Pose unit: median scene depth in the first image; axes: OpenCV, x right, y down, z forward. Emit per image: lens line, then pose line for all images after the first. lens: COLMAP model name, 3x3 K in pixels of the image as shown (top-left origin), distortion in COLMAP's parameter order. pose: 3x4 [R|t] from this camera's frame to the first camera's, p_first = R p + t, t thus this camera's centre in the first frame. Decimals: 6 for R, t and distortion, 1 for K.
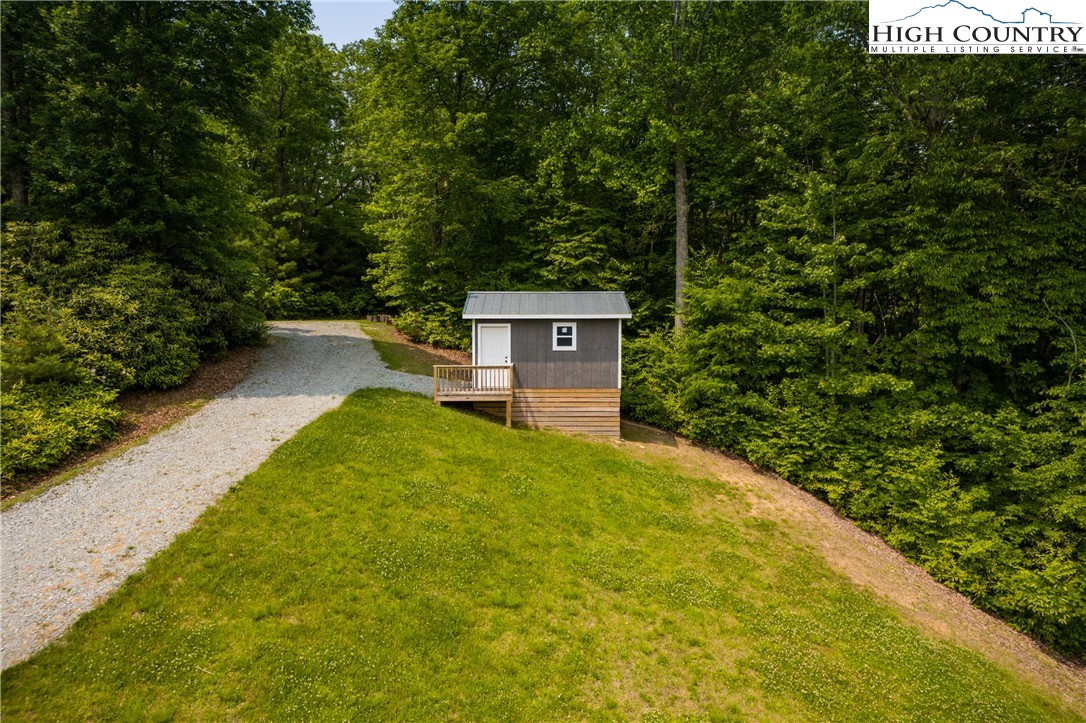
lens RADIAL K [[705.1, 0, 530.1], [0, 705.1, 363.7], [0, 0, 1]] dist [-0.050371, 0.000828]
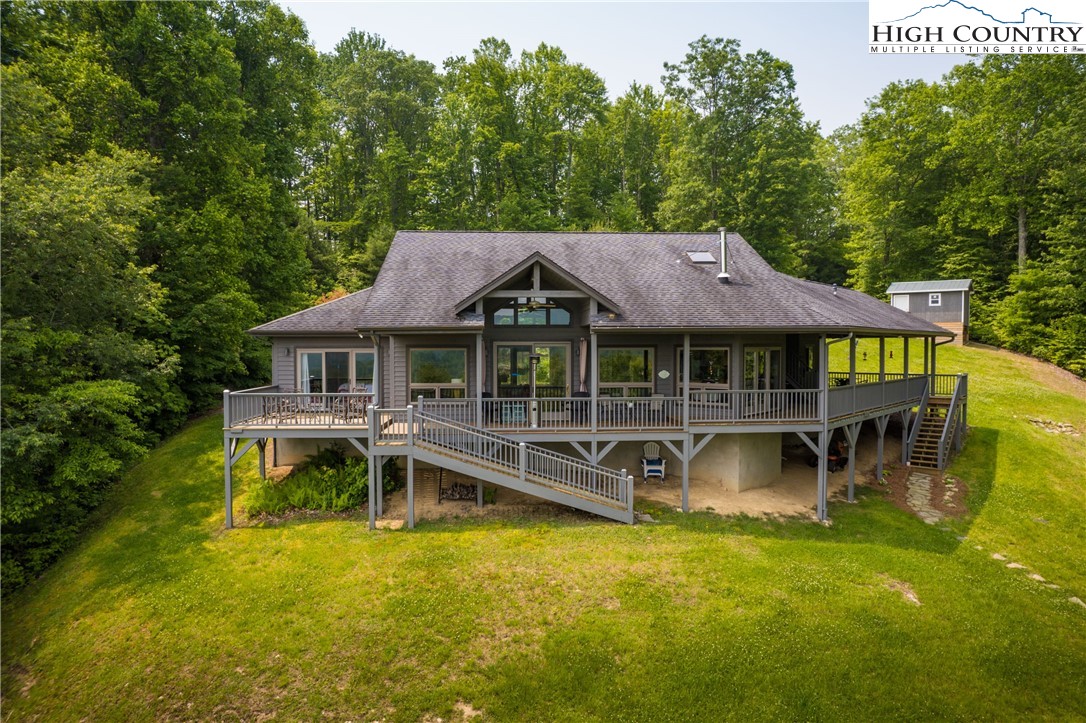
lens RADIAL K [[708.9, 0, 536.4], [0, 708.9, 361.2], [0, 0, 1]] dist [-0.073387, 0.064396]
pose [[0.795248, 0.012825, -0.606149, 0.317925], [-0.038007, 0.998864, -0.028729, 0.222391], [0.605092, 0.045885, 0.794832, -1.267163]]
